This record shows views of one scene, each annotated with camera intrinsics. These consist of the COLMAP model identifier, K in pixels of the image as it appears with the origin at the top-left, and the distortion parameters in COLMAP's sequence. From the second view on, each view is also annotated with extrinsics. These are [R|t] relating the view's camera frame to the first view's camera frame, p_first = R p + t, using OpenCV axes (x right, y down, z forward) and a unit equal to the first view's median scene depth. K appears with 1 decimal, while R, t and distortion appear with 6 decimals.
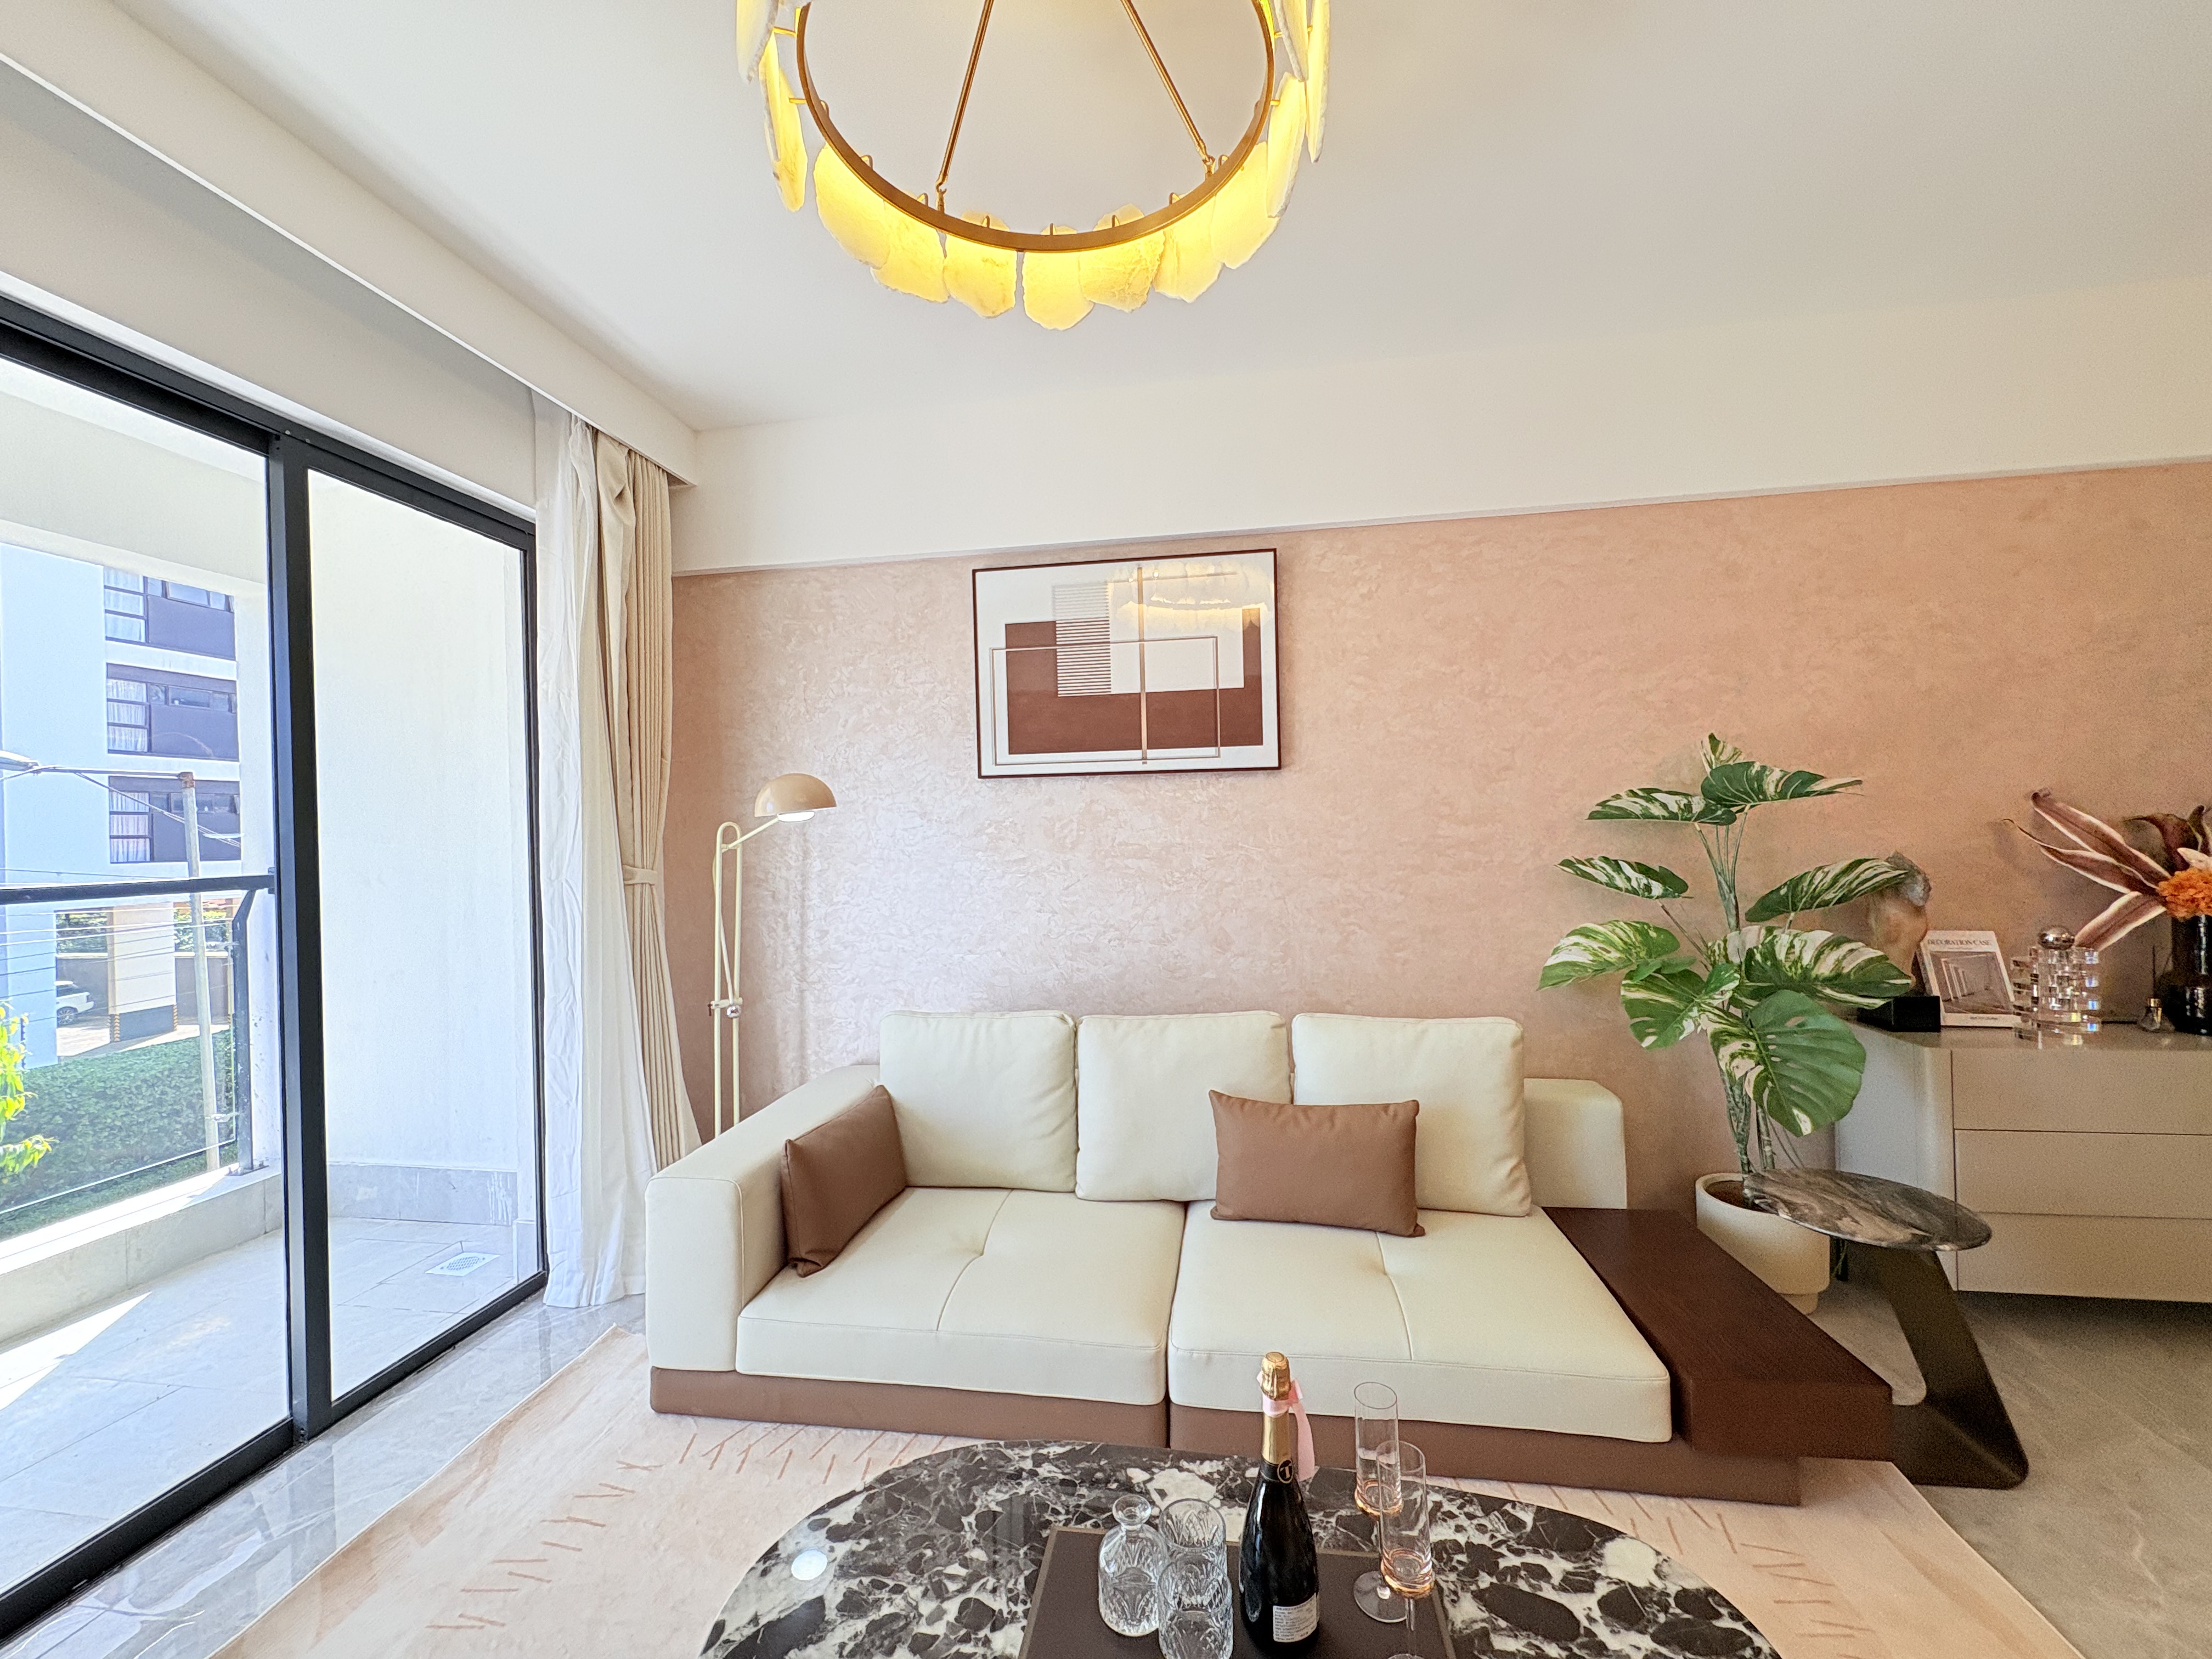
lens RADIAL K [[884.2, 0, 1106.3], [0, 884.2, 828.2], [0, 0, 1]] dist [-0.000305, 0.000184]
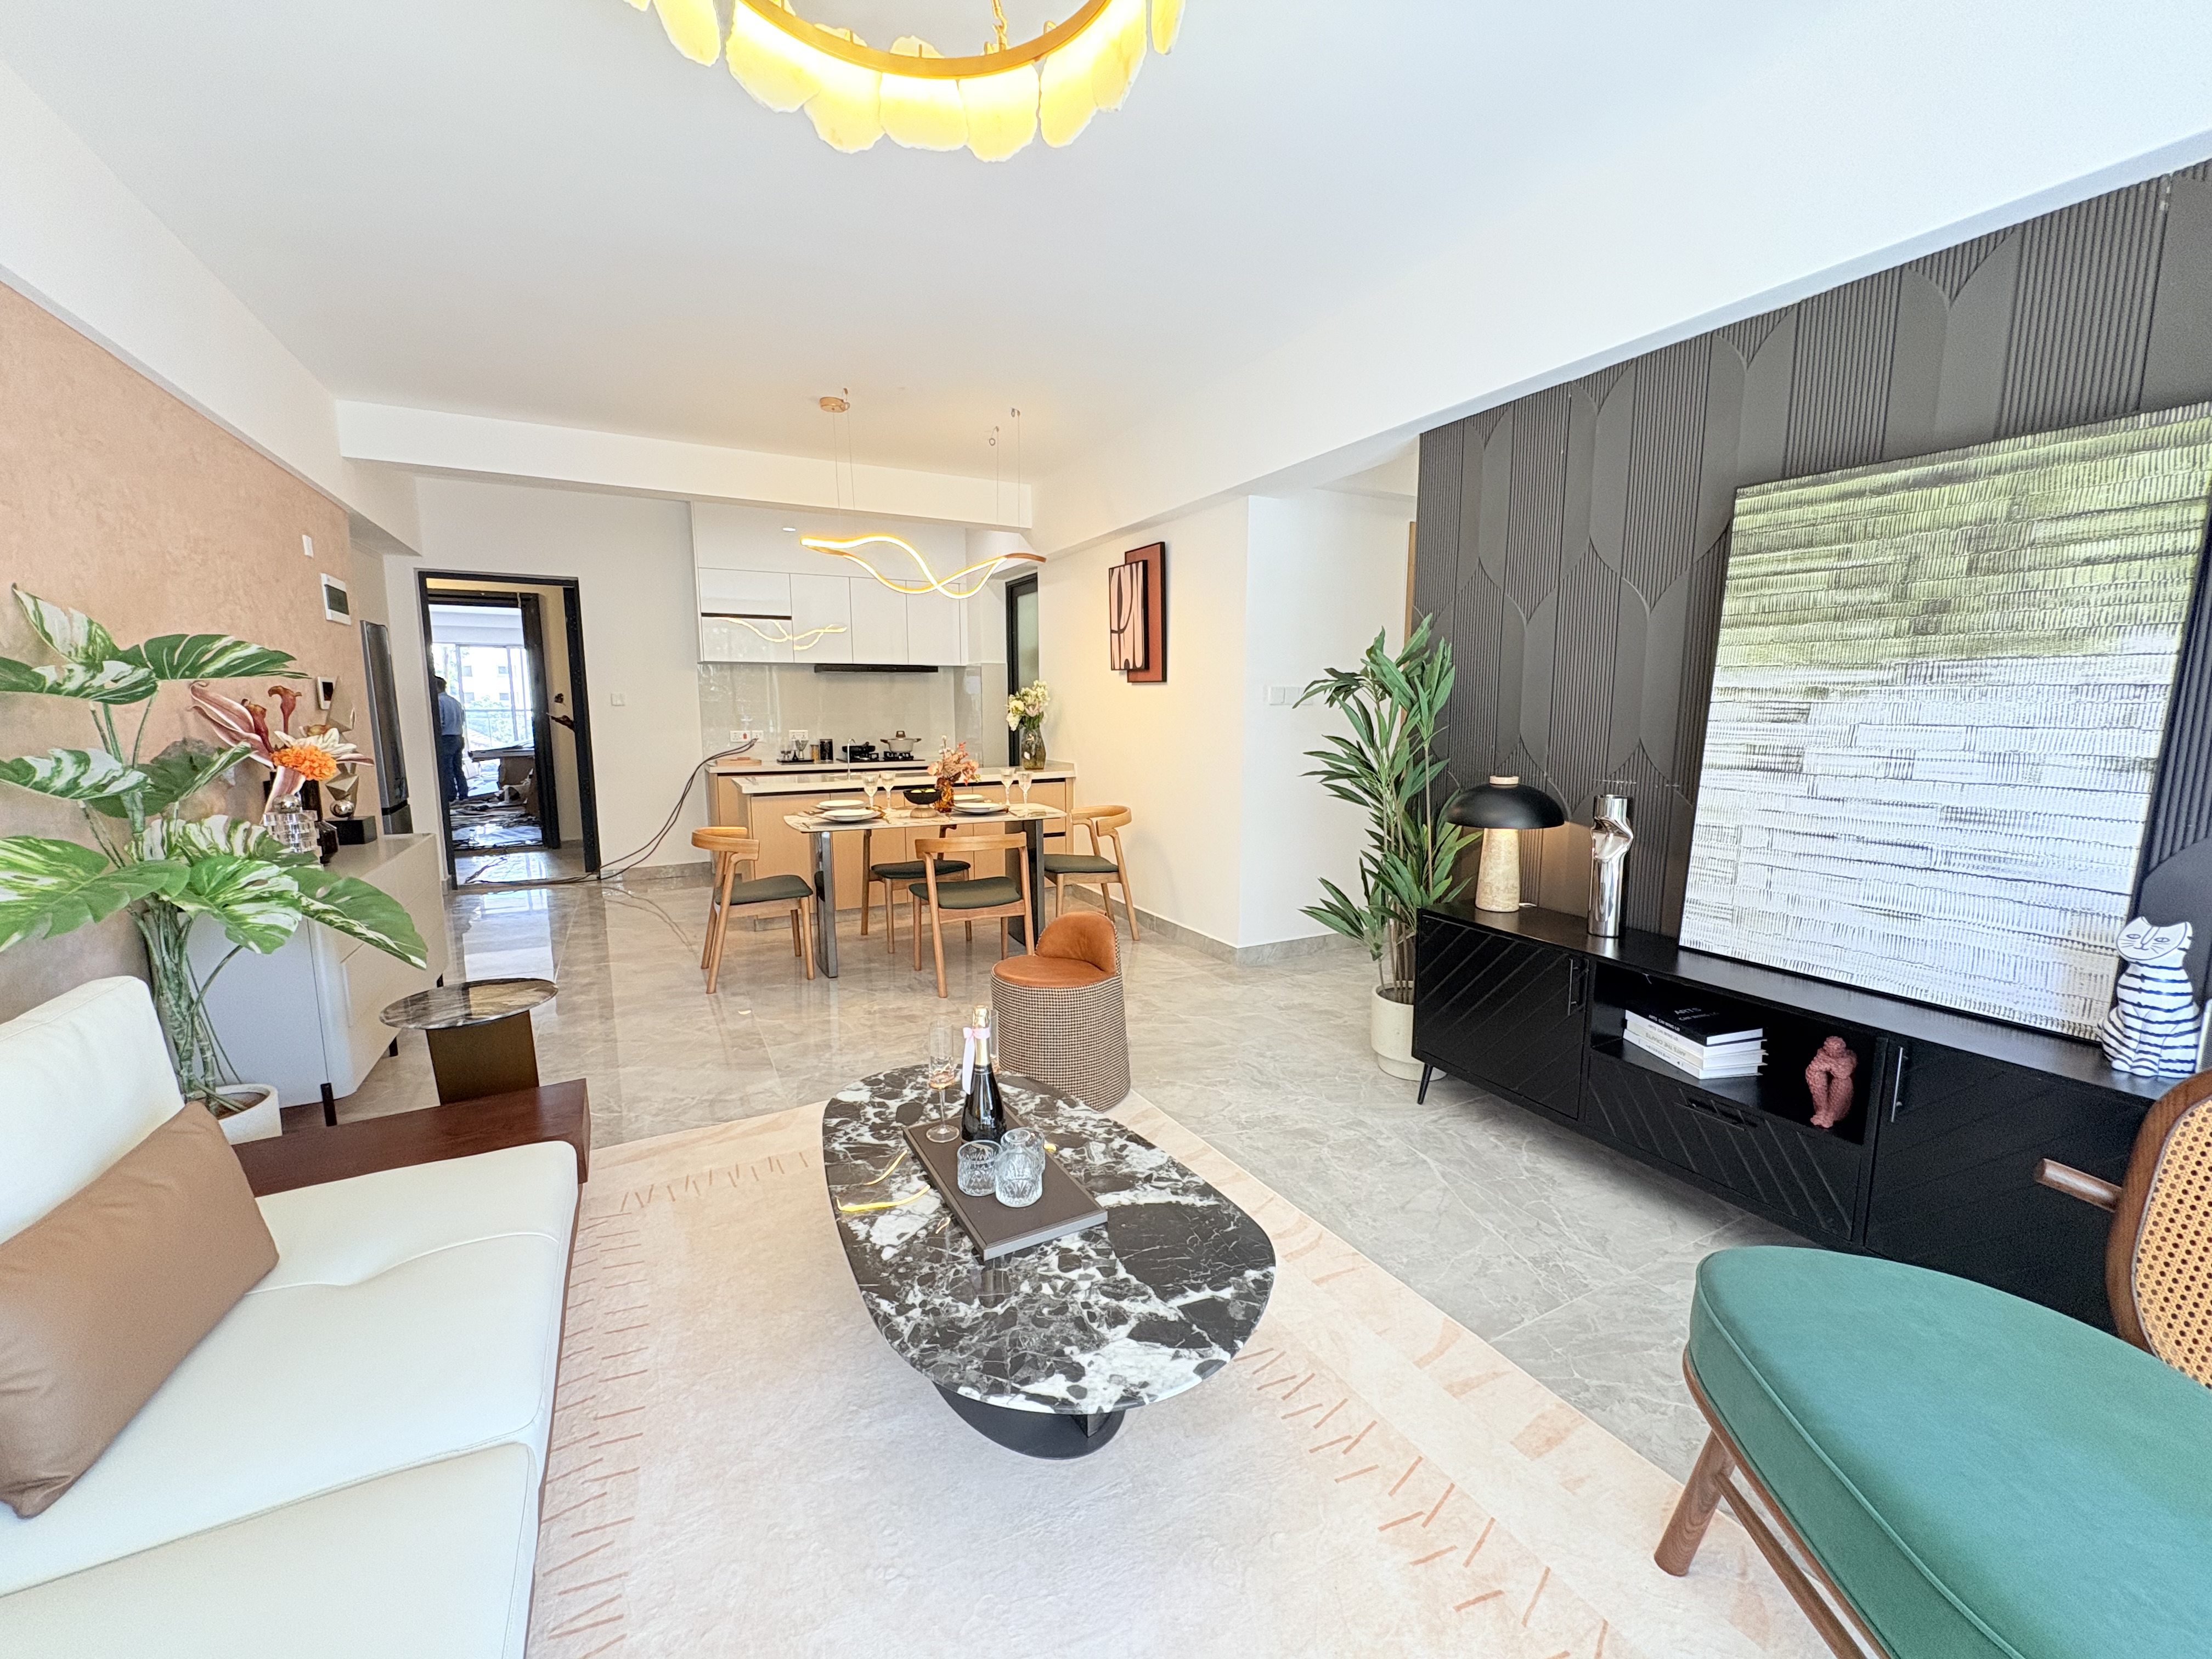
lens RADIAL K [[884.2, 0, 1106.3], [0, 884.2, 828.2], [0, 0, 1]] dist [-0.000305, 0.000184]
pose [[-0.593824, -0.084328, 0.800164, -0.562786], [0.015533, 0.993106, 0.116189, 0.031630], [-0.804445, 0.081425, -0.588420, 0.787698]]
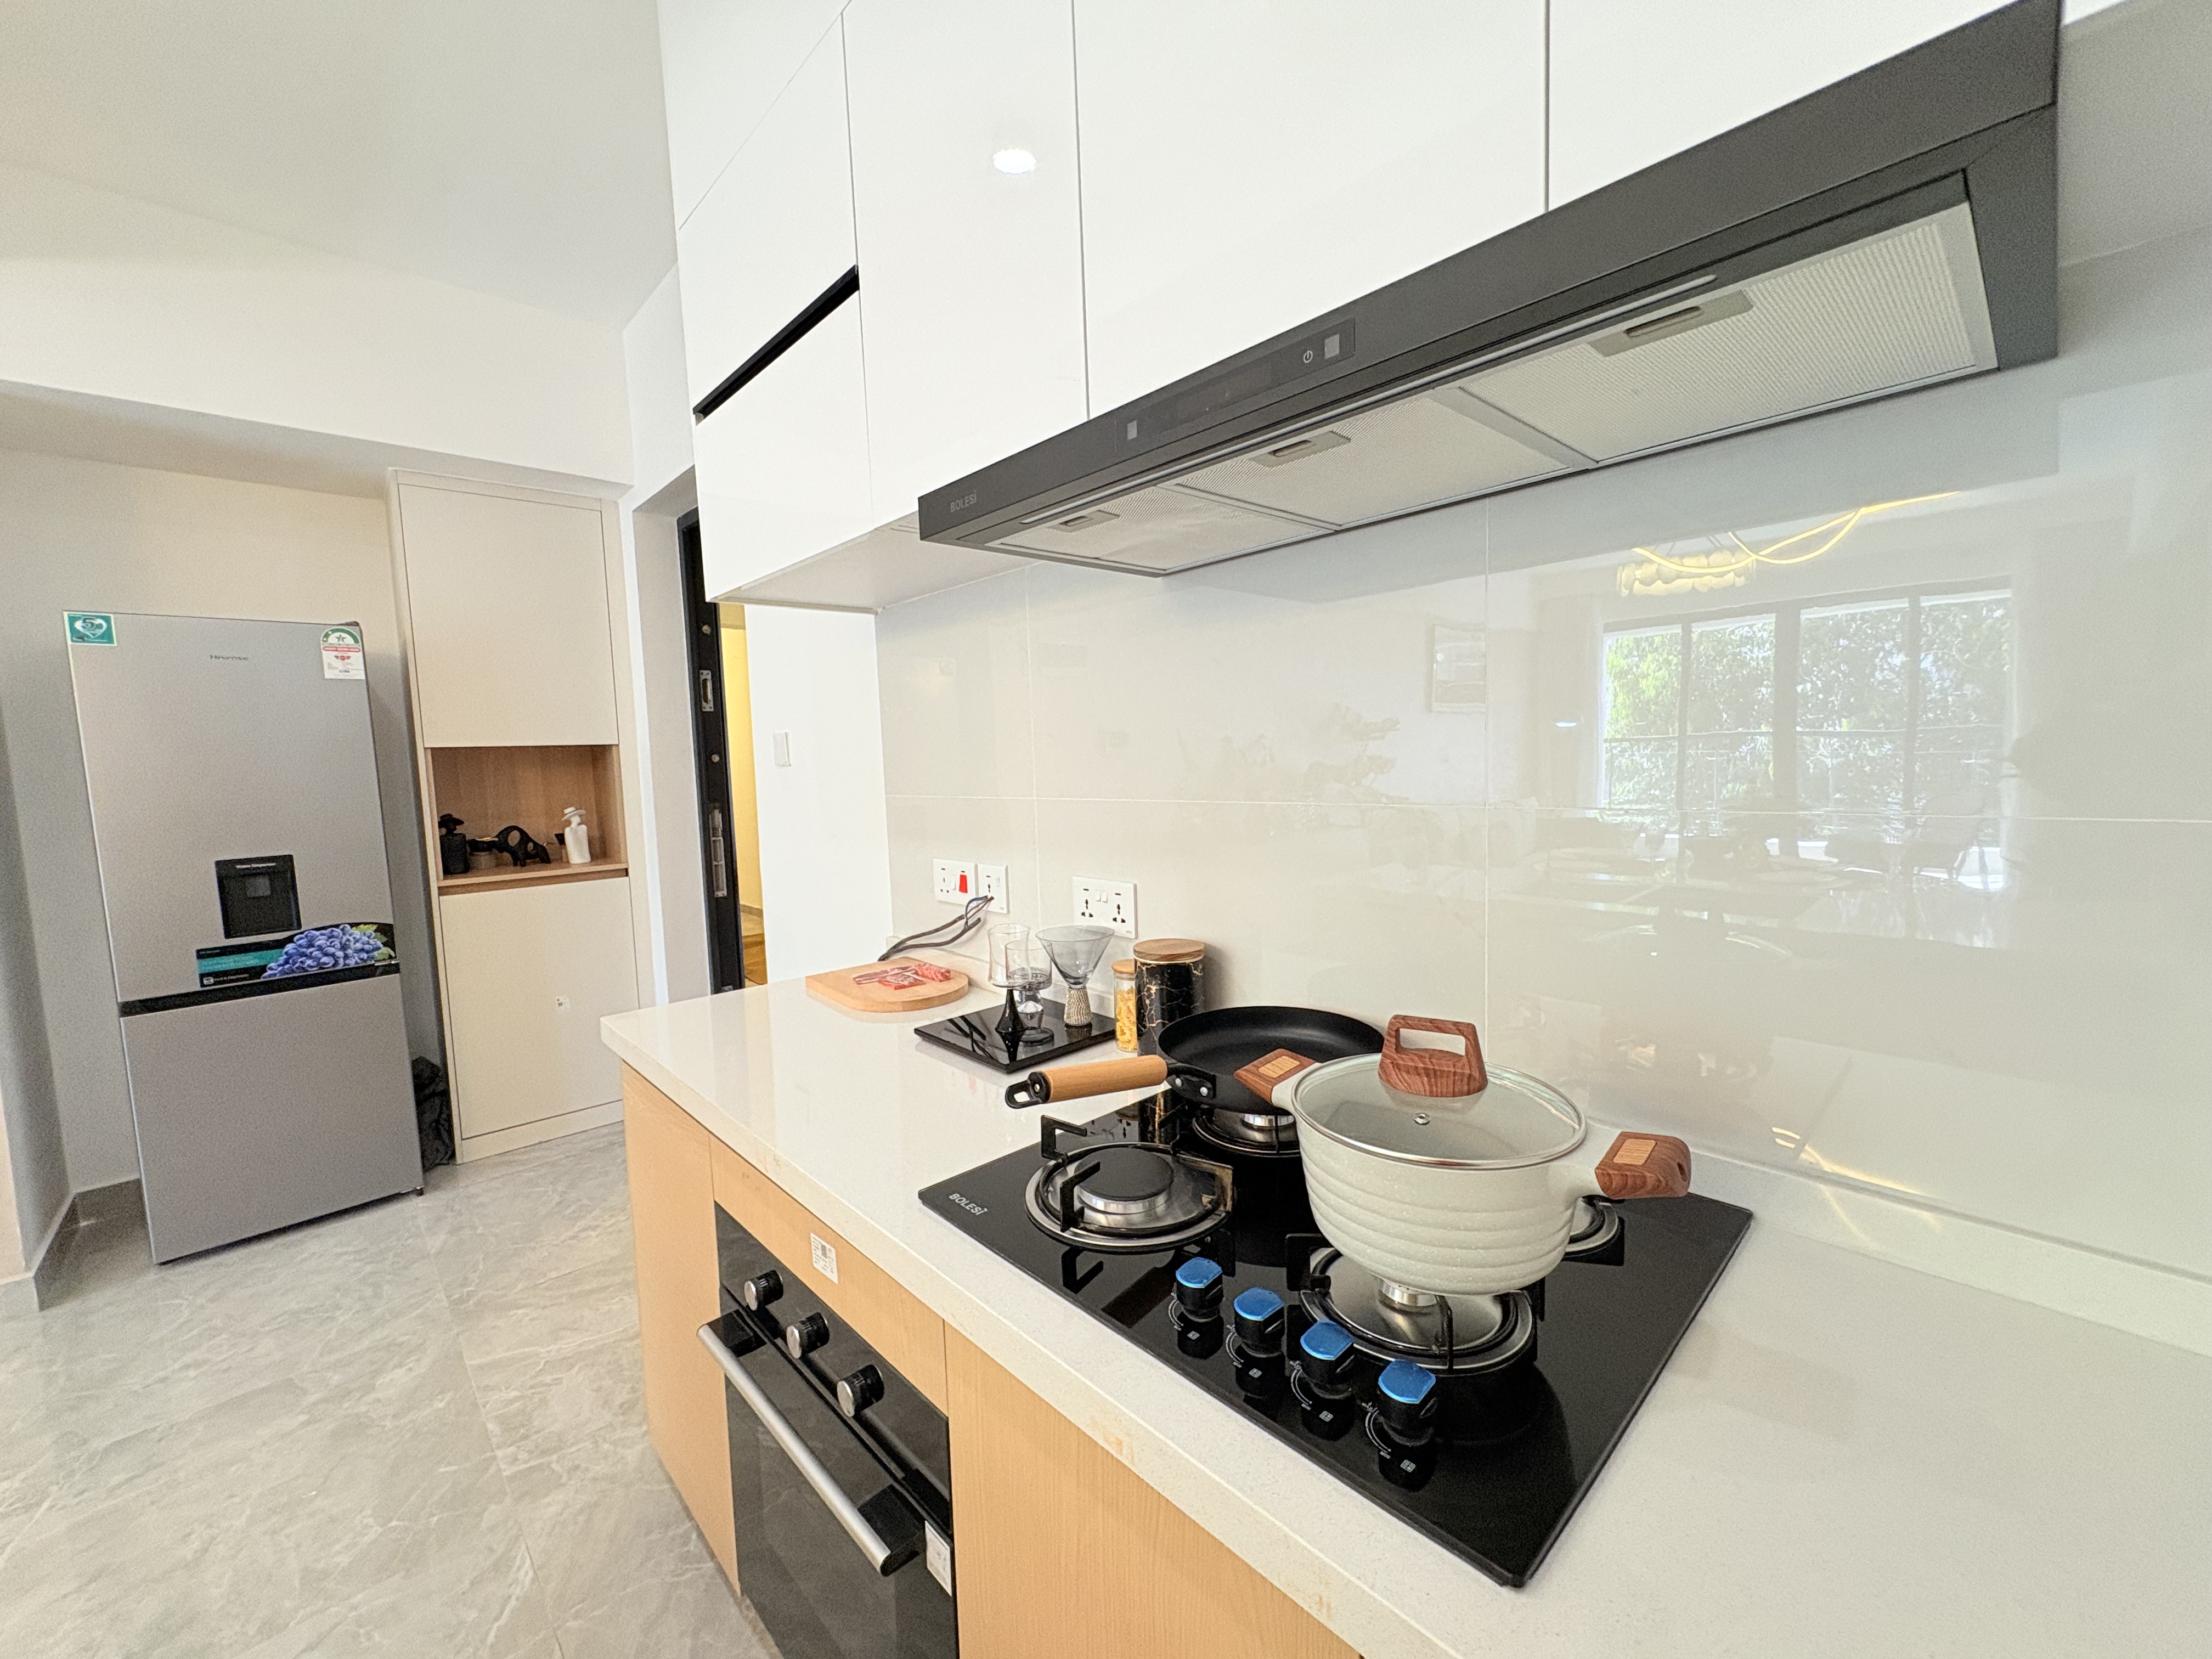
lens RADIAL K [[884.2, 0, 1106.3], [0, 884.2, 828.2], [0, 0, 1]] dist [-0.000305, 0.000184]
pose [[0.621614, -0.059984, 0.781023, 2.006608], [0.016351, 0.997840, 0.063622, -0.038600], [-0.783153, -0.026778, 0.621253, -0.533462]]
